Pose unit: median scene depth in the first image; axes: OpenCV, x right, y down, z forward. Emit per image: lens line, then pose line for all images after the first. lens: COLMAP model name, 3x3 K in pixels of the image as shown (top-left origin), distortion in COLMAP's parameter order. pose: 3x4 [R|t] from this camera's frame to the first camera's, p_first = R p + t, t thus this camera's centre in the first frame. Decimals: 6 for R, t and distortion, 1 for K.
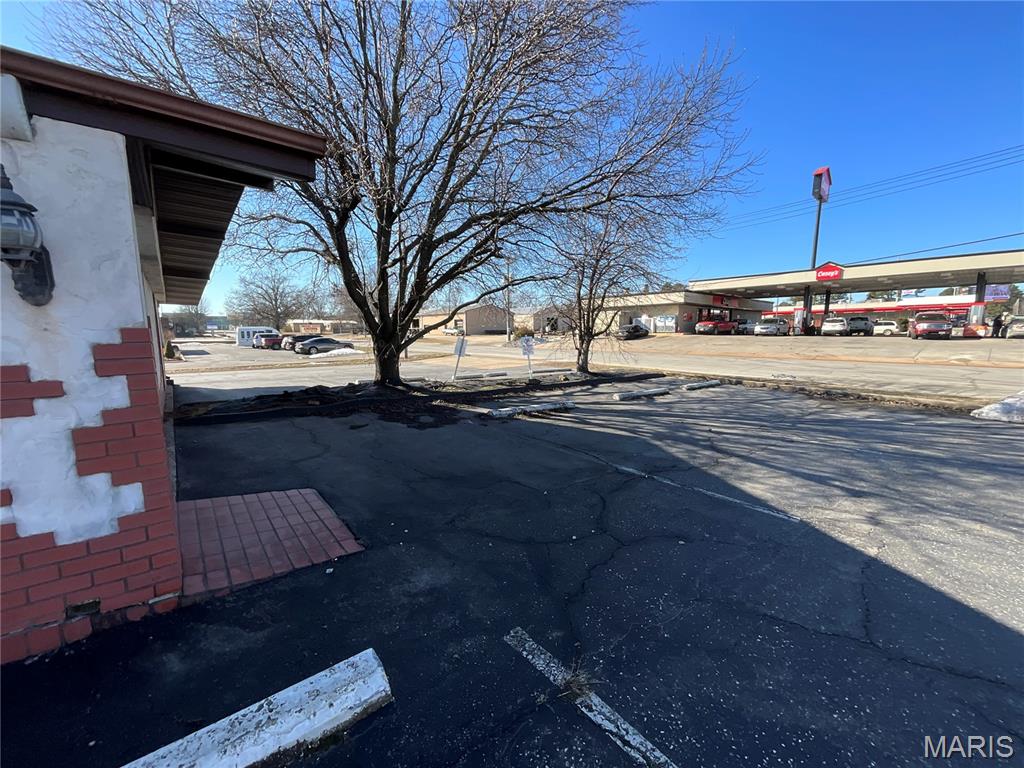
lens RADIAL K [[401.5, 0, 512.0], [0, 401.5, 384.0], [0, 0, 1]] dist [0.001063, 0.000133]
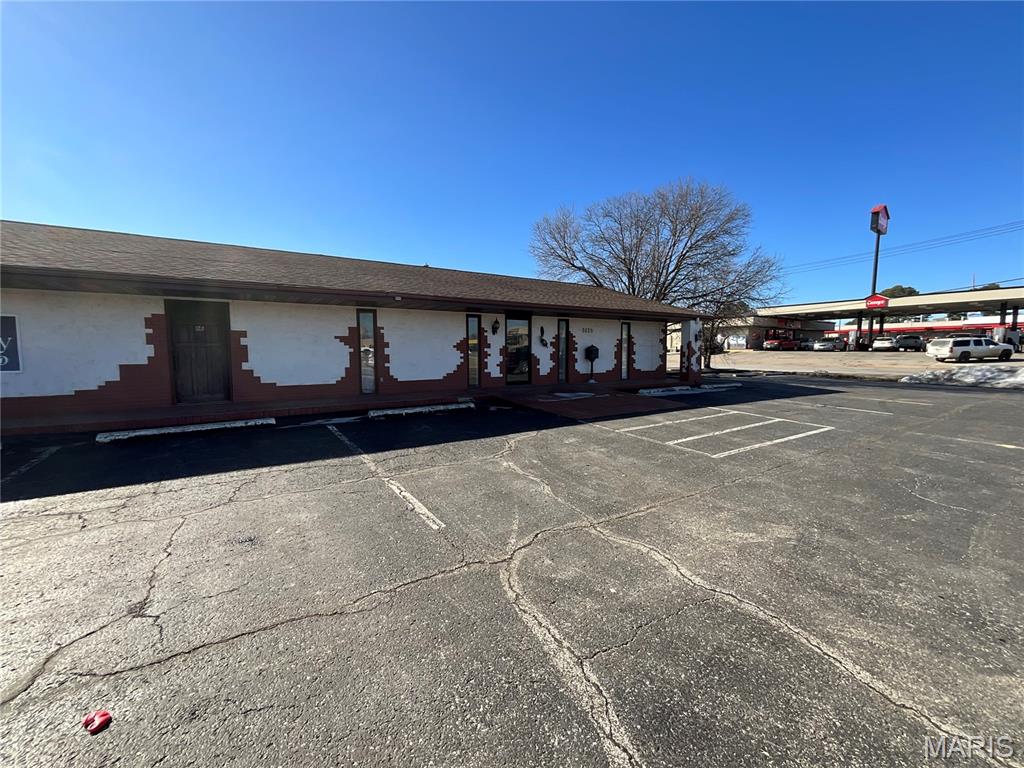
lens RADIAL K [[401.5, 0, 512.0], [0, 401.5, 384.0], [0, 0, 1]] dist [0.001063, 0.000133]
pose [[0.992446, 0.010331, -0.122247, -0.166385], [-0.015619, 0.998980, -0.042377, 0.046197], [0.121684, 0.043966, 0.991595, -0.330408]]
